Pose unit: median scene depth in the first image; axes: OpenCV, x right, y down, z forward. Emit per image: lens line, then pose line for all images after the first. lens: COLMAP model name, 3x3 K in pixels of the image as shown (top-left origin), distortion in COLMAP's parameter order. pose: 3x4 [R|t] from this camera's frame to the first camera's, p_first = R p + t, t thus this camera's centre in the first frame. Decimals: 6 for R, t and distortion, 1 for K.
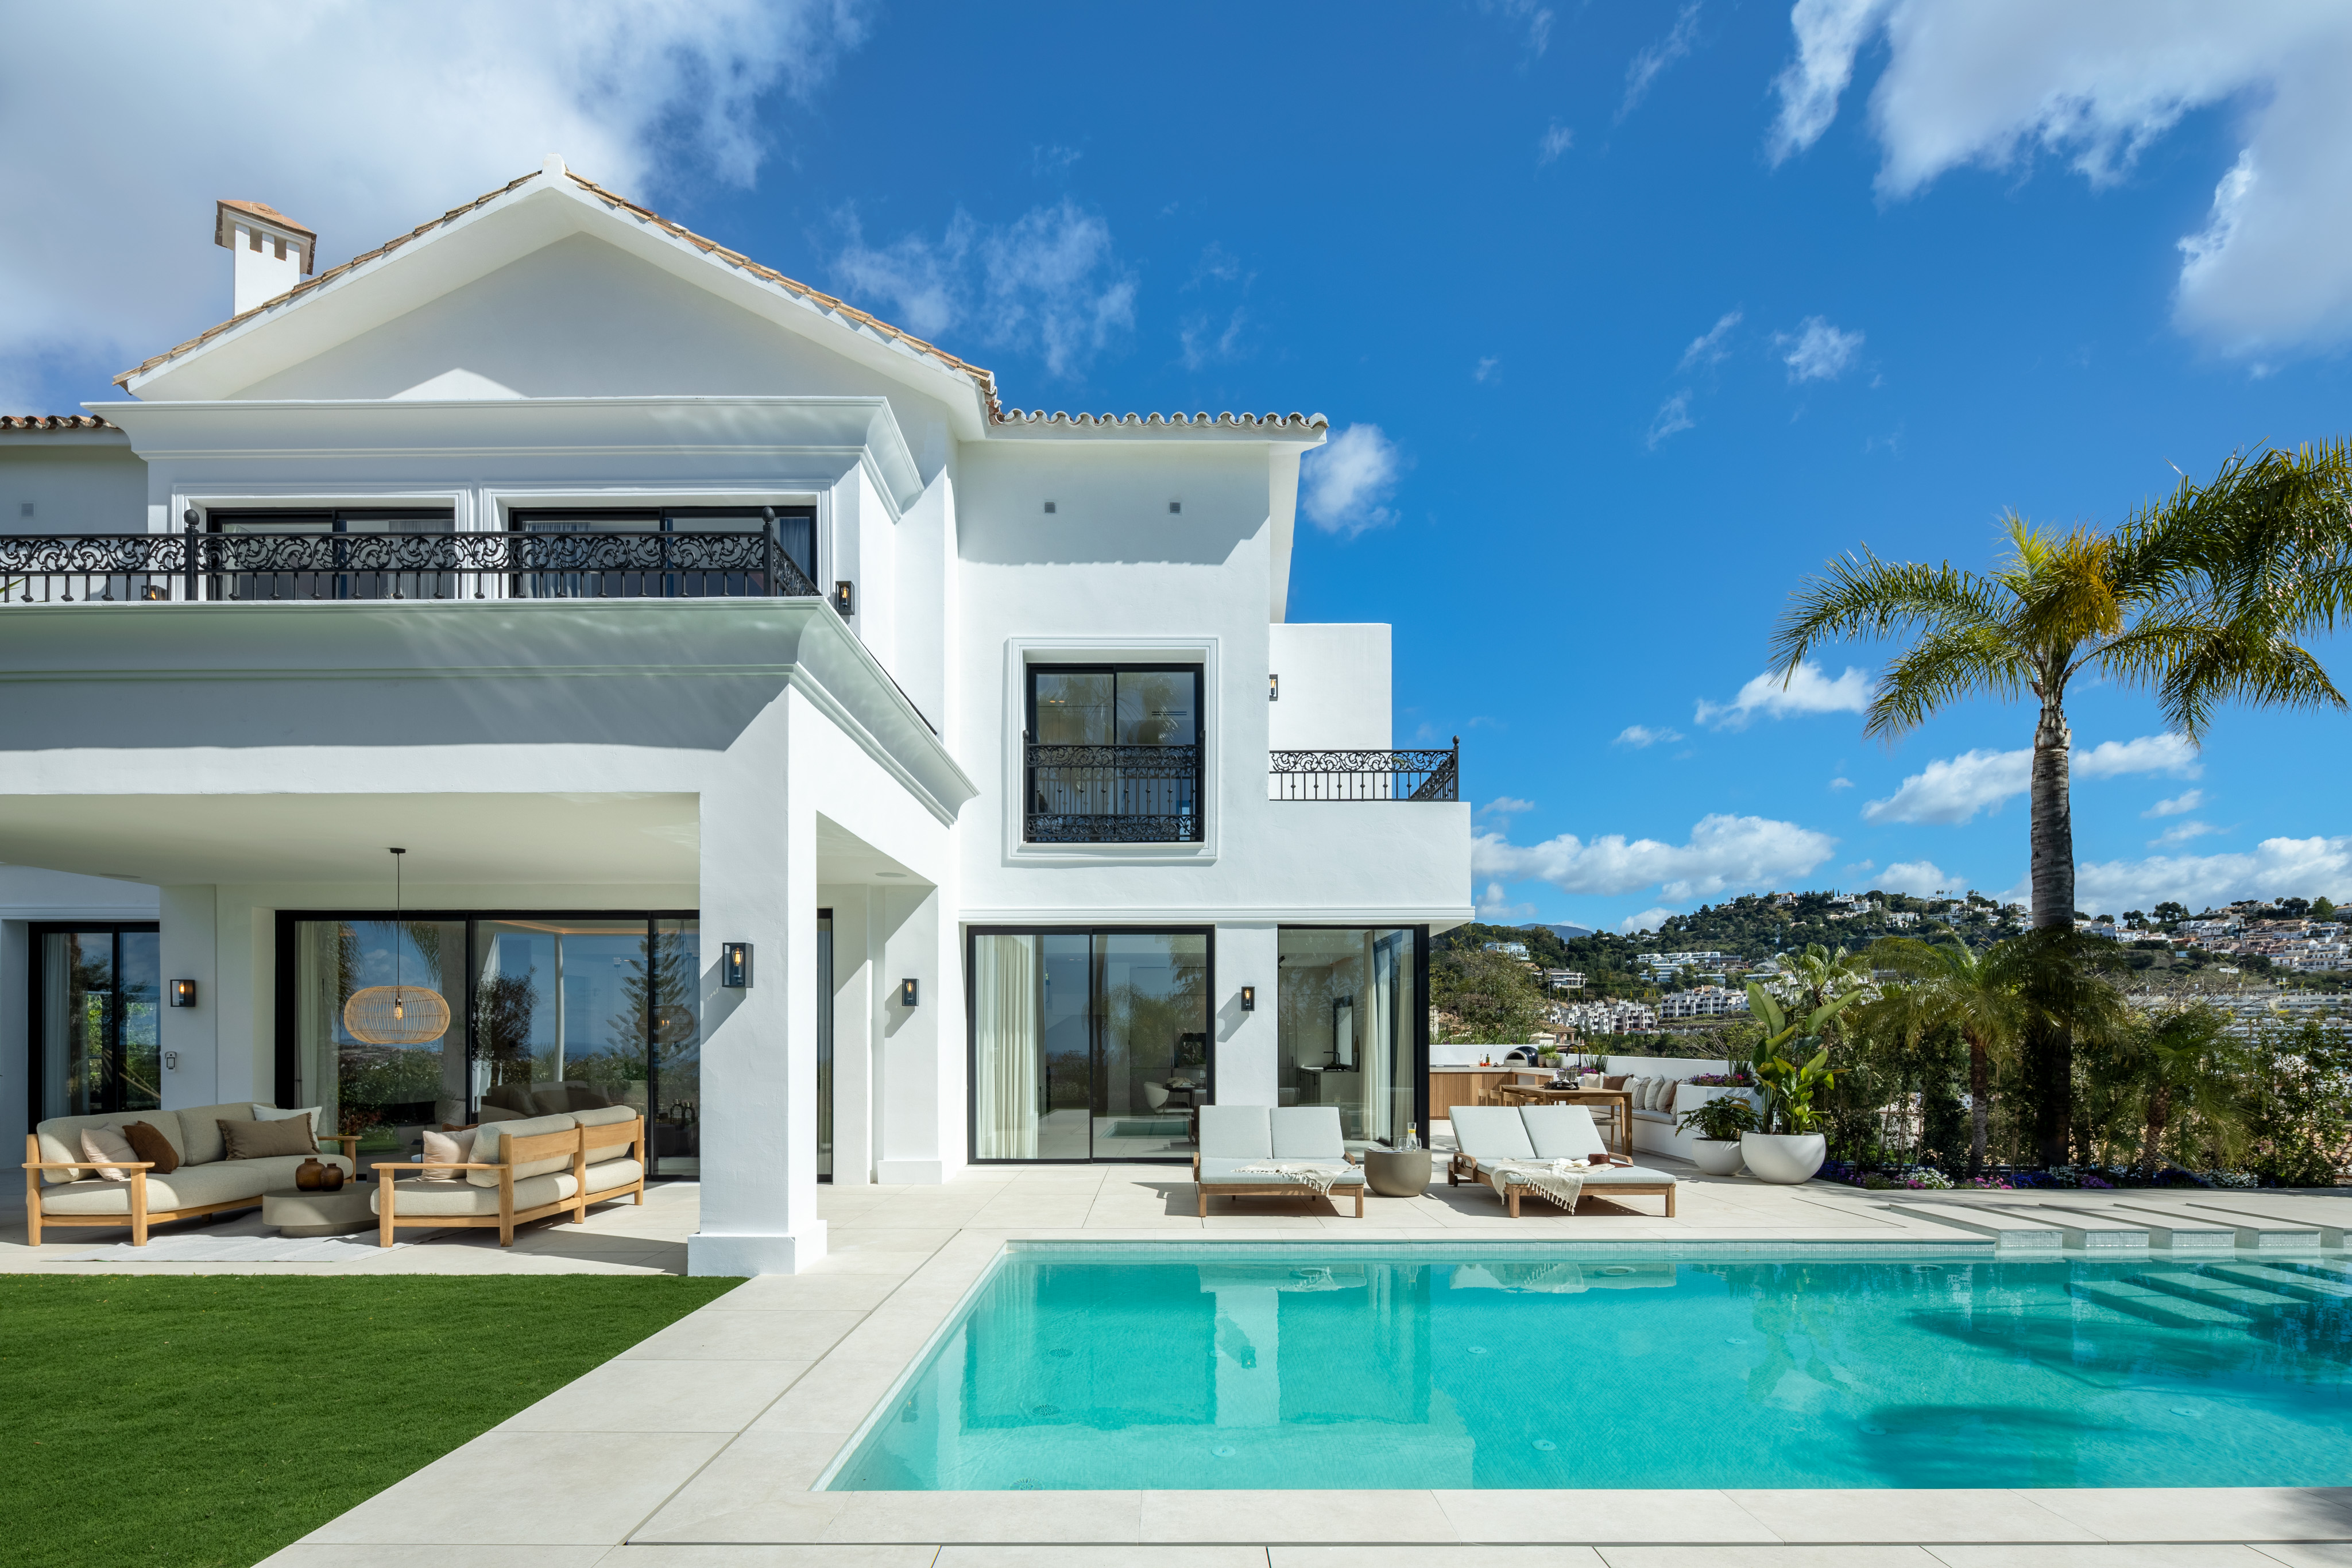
lens RADIAL K [[1127.7, 0, 1172.0], [0, 1127.7, 1041.0], [0, 0, 1]] dist [0.000249, -0.000274]
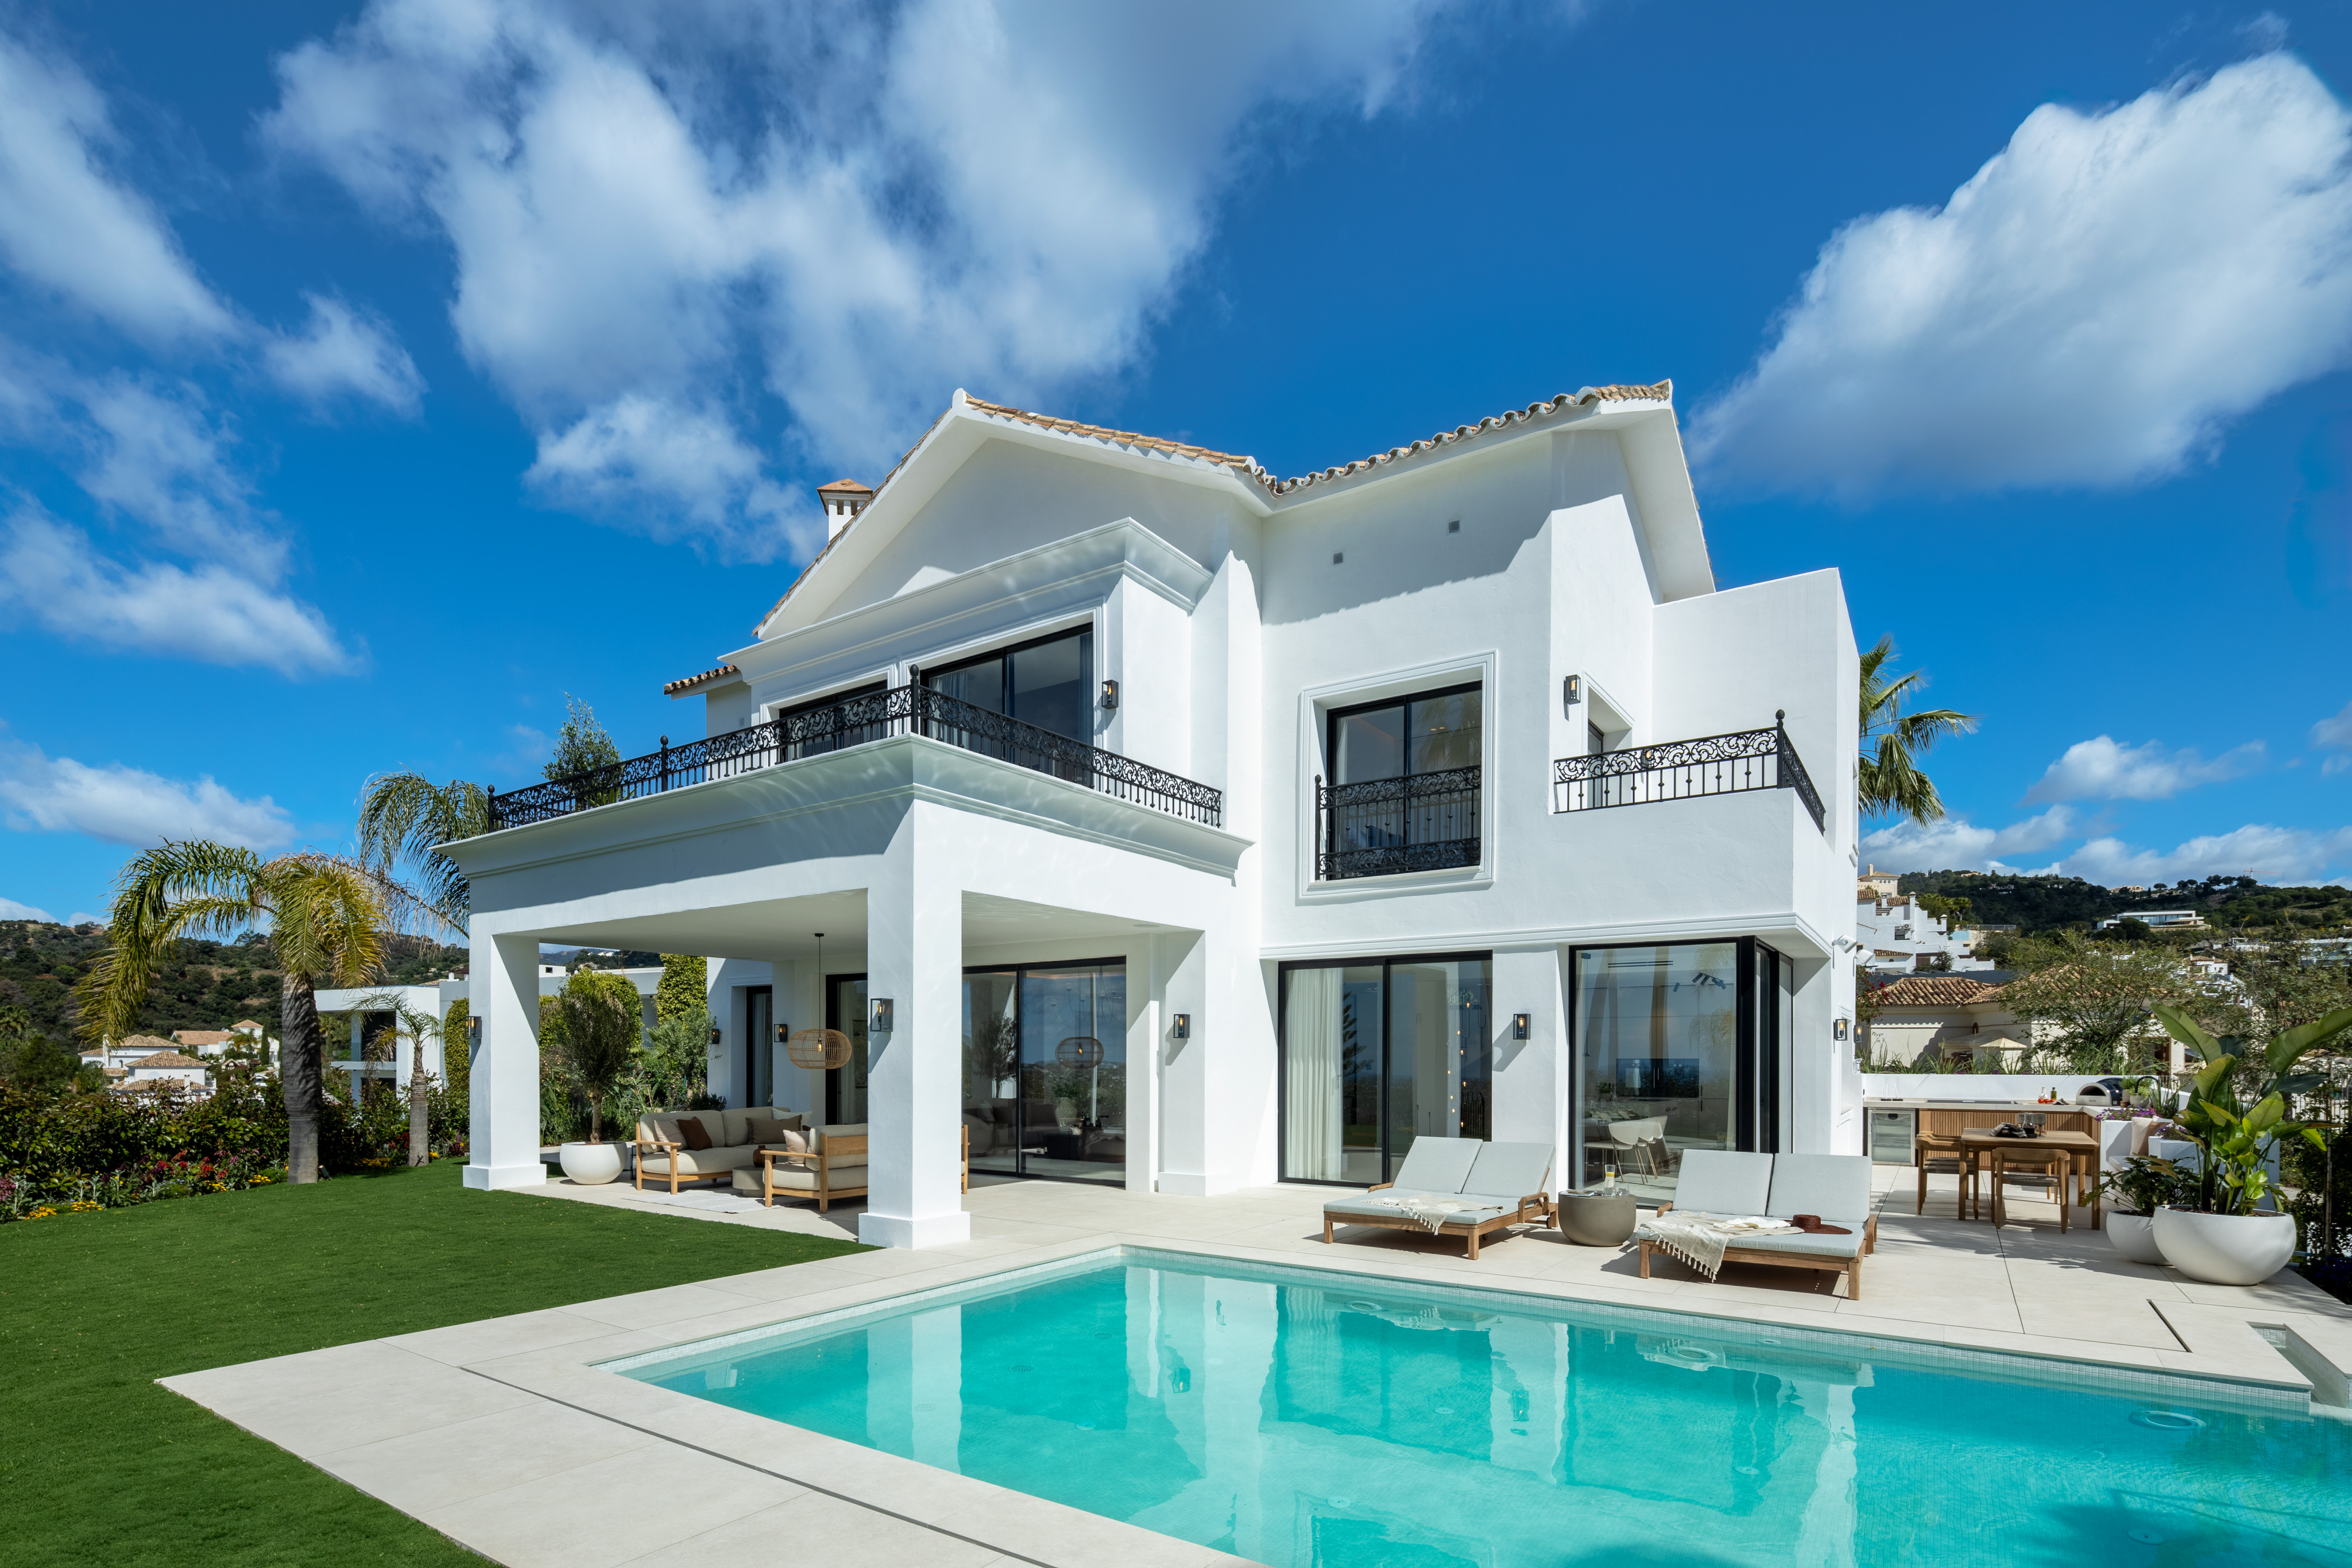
lens RADIAL K [[1134.8, 0, 1170.0], [0, 1134.8, 1061.6], [0, 0, 1]] dist [0.011795, -0.000081]
pose [[0.822372, 0.004764, -0.568930, 0.367807], [-0.003763, 0.999989, 0.002935, -0.009519], [0.568937, -0.000273, 0.822381, 0.045126]]
